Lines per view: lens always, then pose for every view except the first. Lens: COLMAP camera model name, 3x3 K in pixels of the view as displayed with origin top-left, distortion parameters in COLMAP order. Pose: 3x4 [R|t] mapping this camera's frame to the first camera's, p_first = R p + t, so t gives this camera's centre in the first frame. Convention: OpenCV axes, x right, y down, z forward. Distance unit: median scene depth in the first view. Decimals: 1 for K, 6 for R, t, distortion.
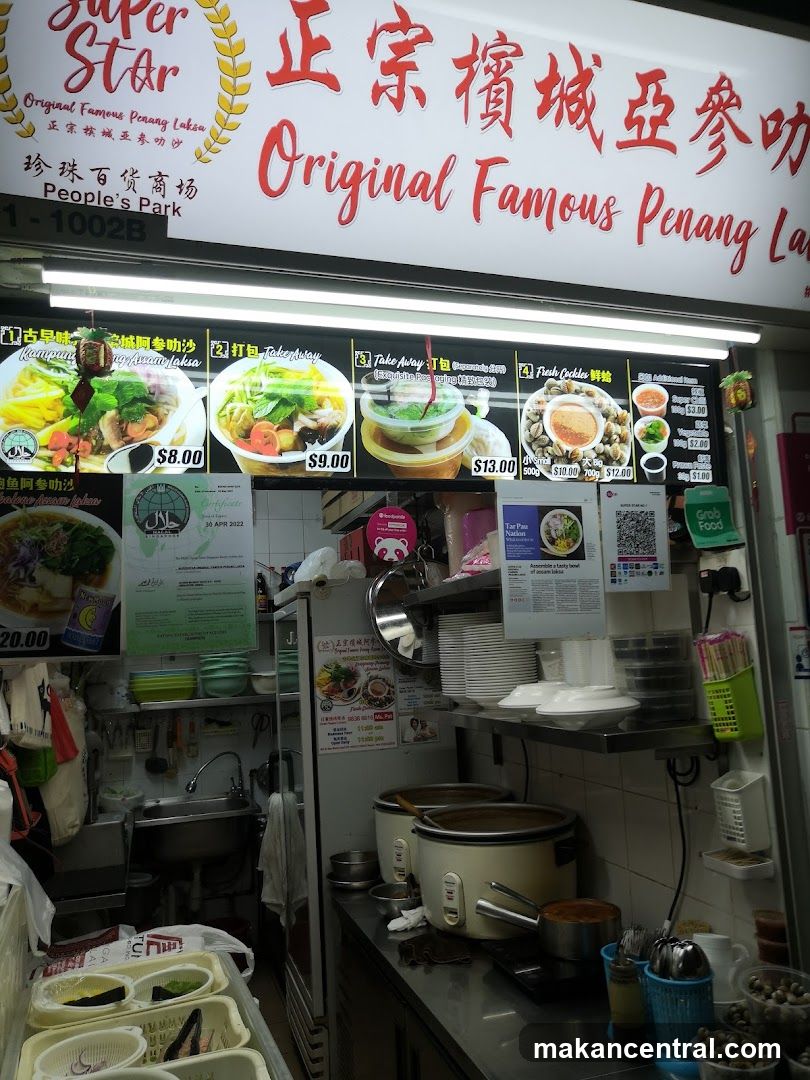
lens RADIAL K [[868.0, 0, 406.3], [0, 868.0, 556.2], [0, 0, 1]] dist [-0.043126, 0.075736]
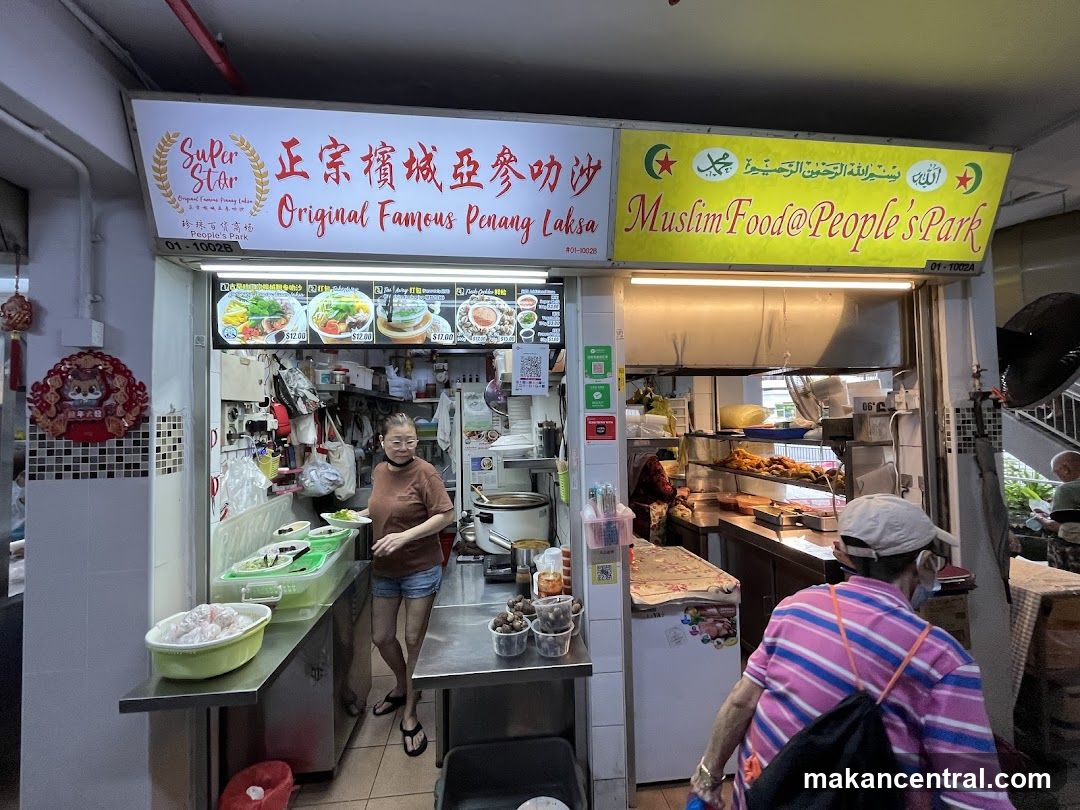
lens RADIAL K [[448.7, 0, 540.5], [0, 448.7, 406.8], [0, 0, 1]] dist [-0.000191, -0.000180]
pose [[0.976837, 0.025504, -0.212461, 0.687529], [-0.005368, 0.995480, 0.094819, -0.043543], [0.213919, -0.091483, 0.972558, -0.074236]]
